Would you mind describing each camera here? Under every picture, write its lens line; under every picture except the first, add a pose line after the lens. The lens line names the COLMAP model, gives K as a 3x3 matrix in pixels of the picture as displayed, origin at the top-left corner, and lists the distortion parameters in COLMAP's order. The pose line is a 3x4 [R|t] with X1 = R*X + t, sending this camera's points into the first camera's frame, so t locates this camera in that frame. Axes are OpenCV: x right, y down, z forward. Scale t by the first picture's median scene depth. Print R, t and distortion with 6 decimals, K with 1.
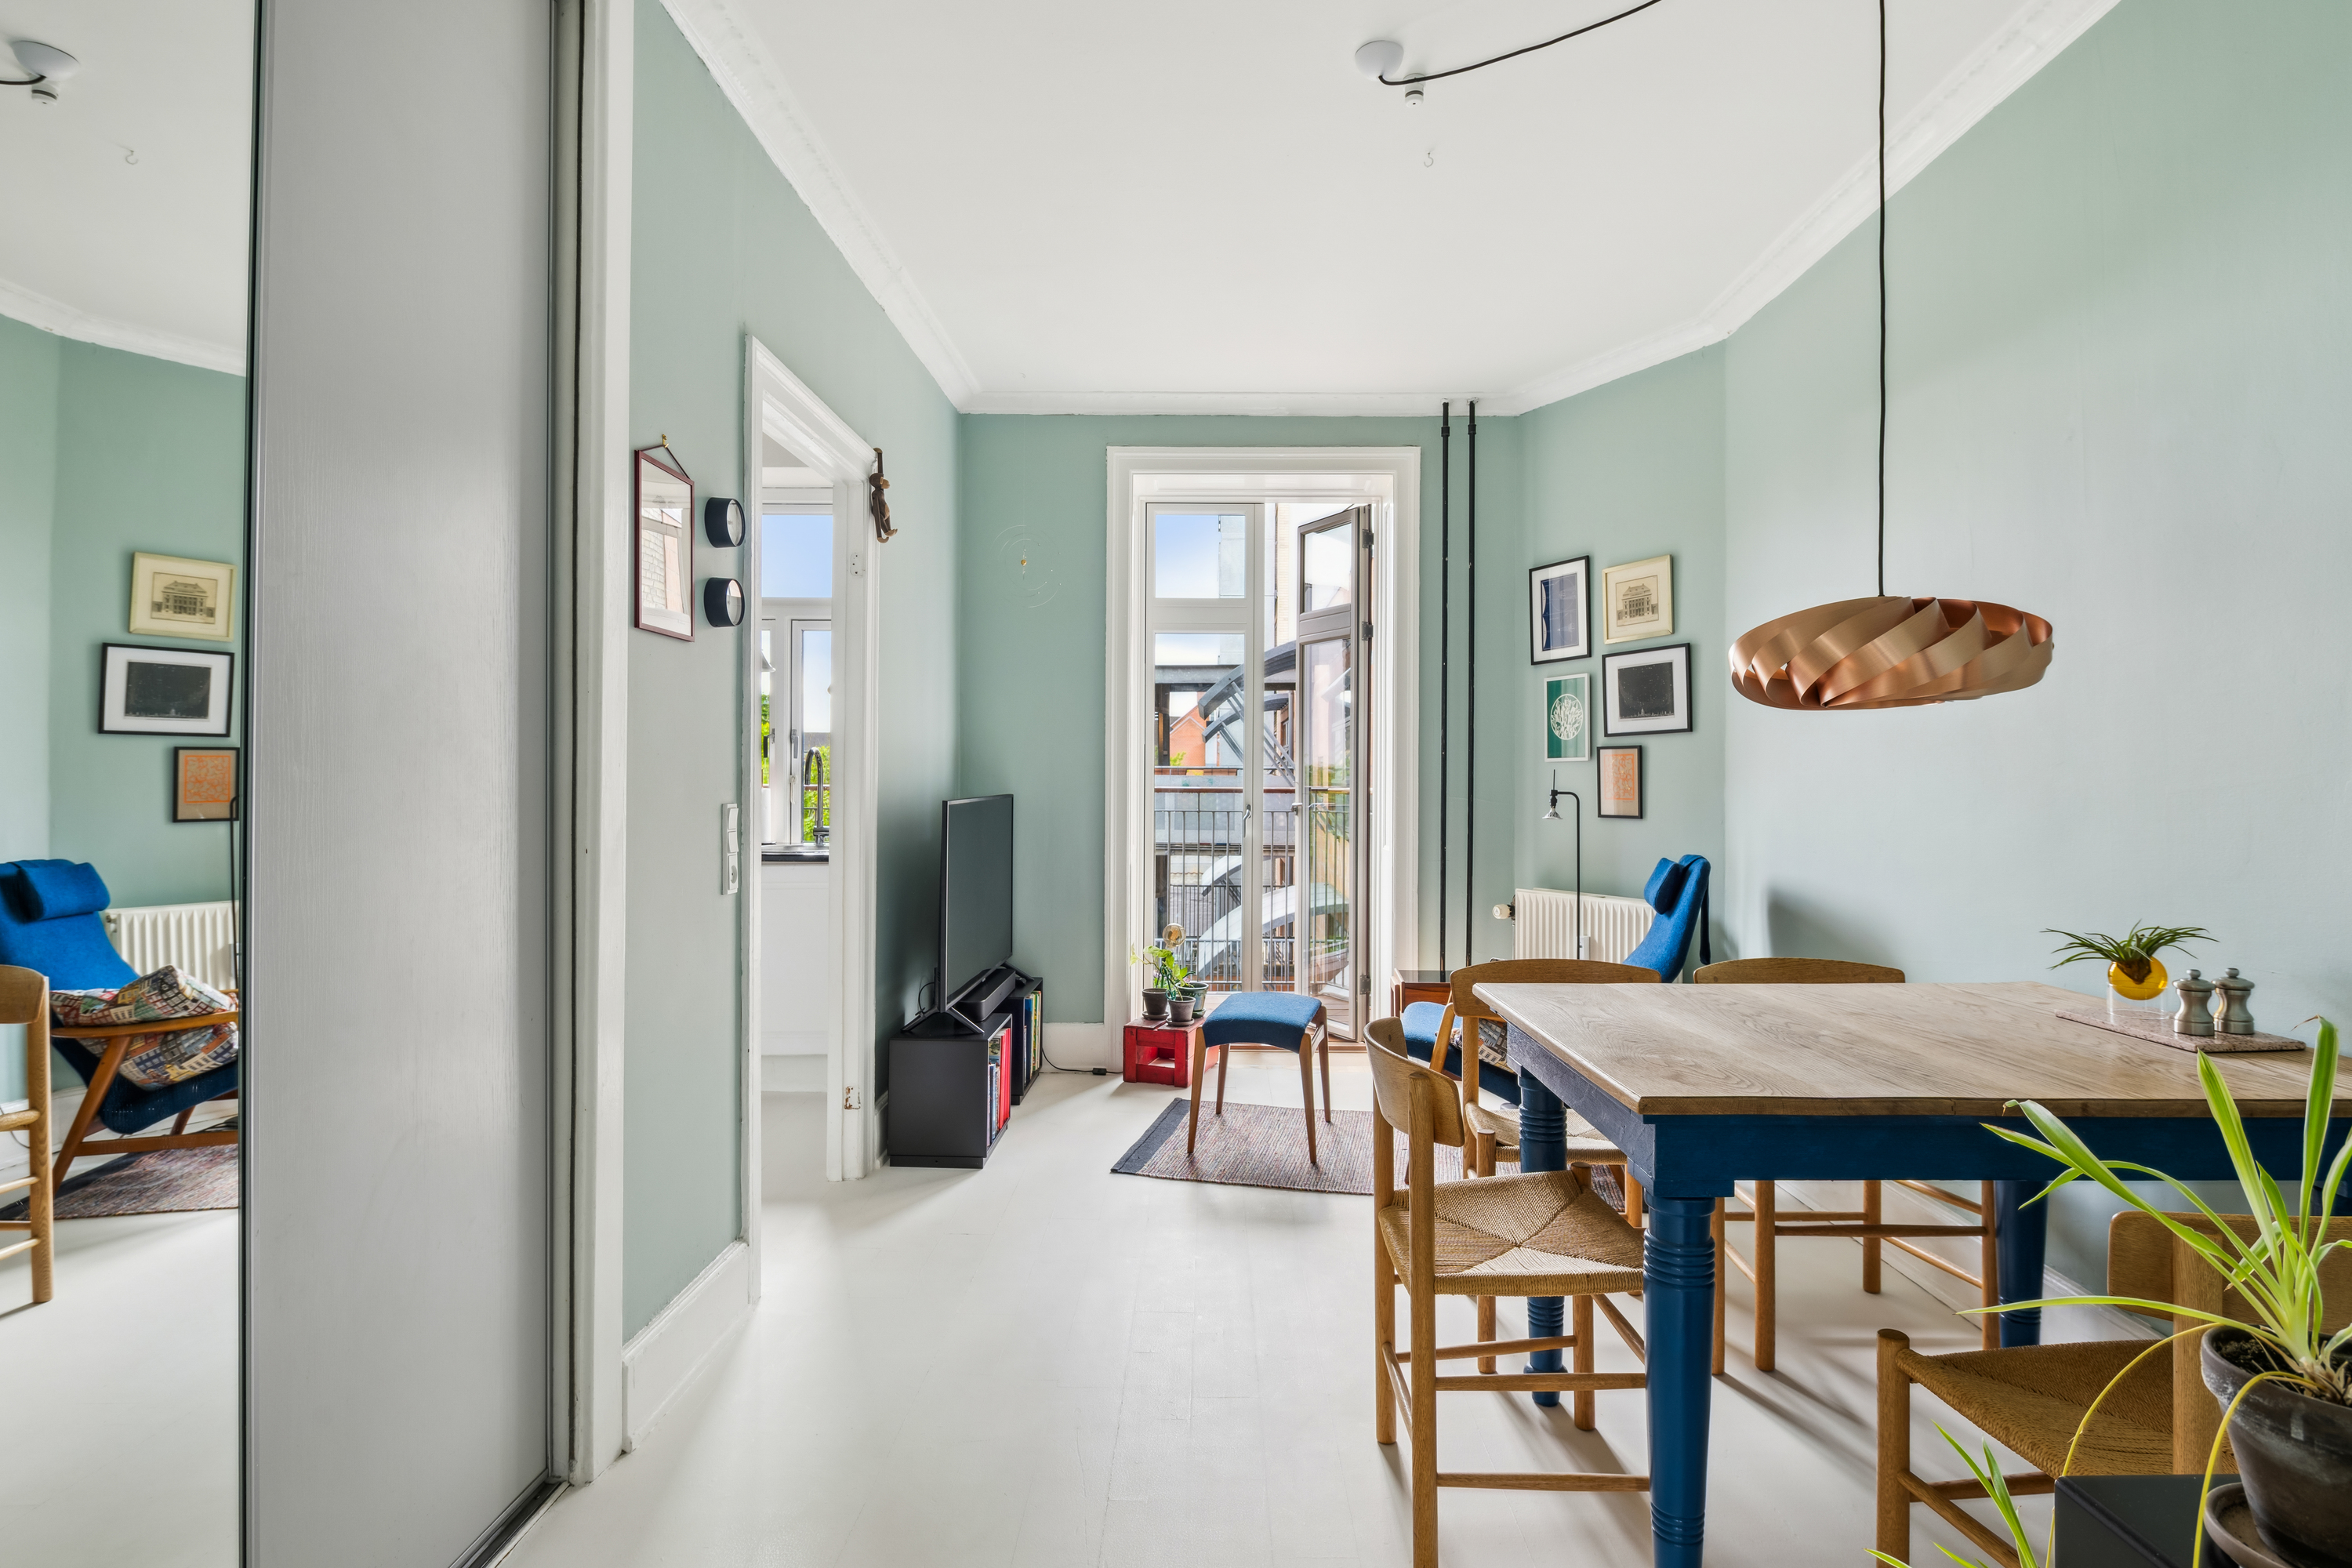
lens RADIAL K [[1288.8, 0, 1180.8], [0, 1288.8, 769.0], [0, 0, 1]] dist [0.000528, 0.000007]
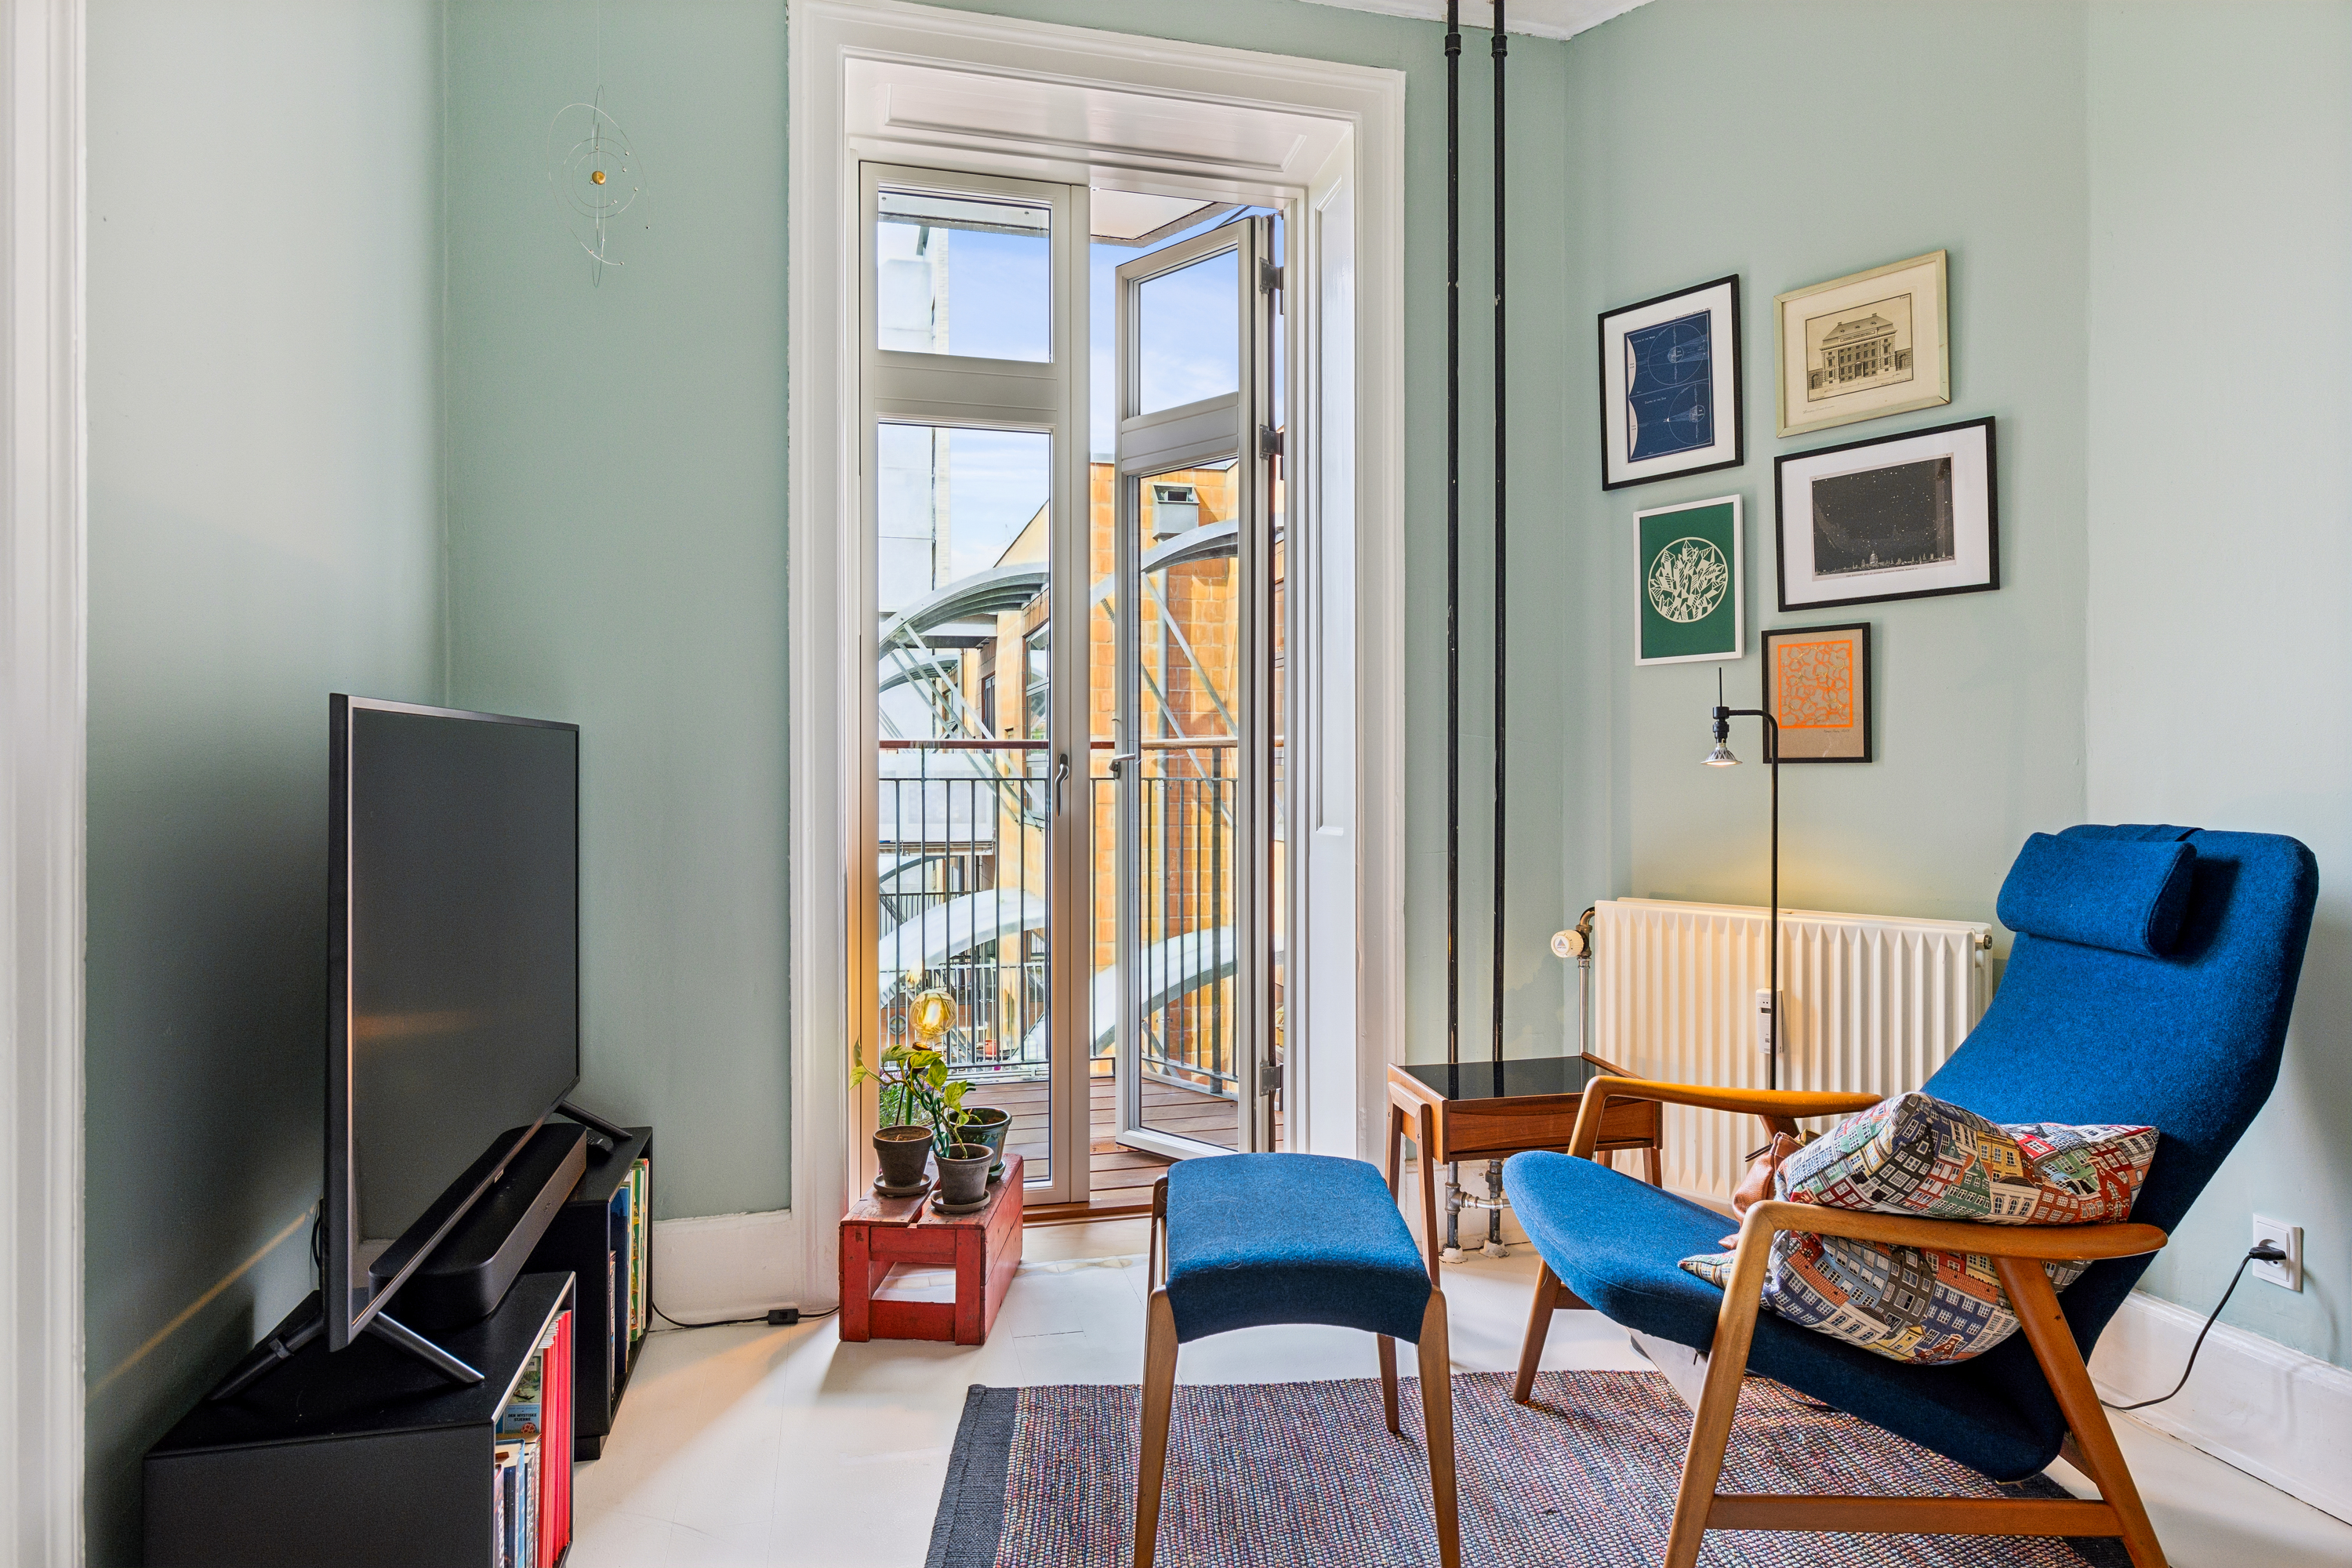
lens RADIAL K [[1342.9, 0, 1175.9], [0, 1342.9, 777.4], [0, 0, 1]] dist [0.005885, 0.001271]
pose [[0.960321, -0.006789, 0.278814, -0.065062], [0.004106, 0.999939, 0.010208, 0.036414], [-0.278866, -0.008658, 0.960291, 0.525945]]
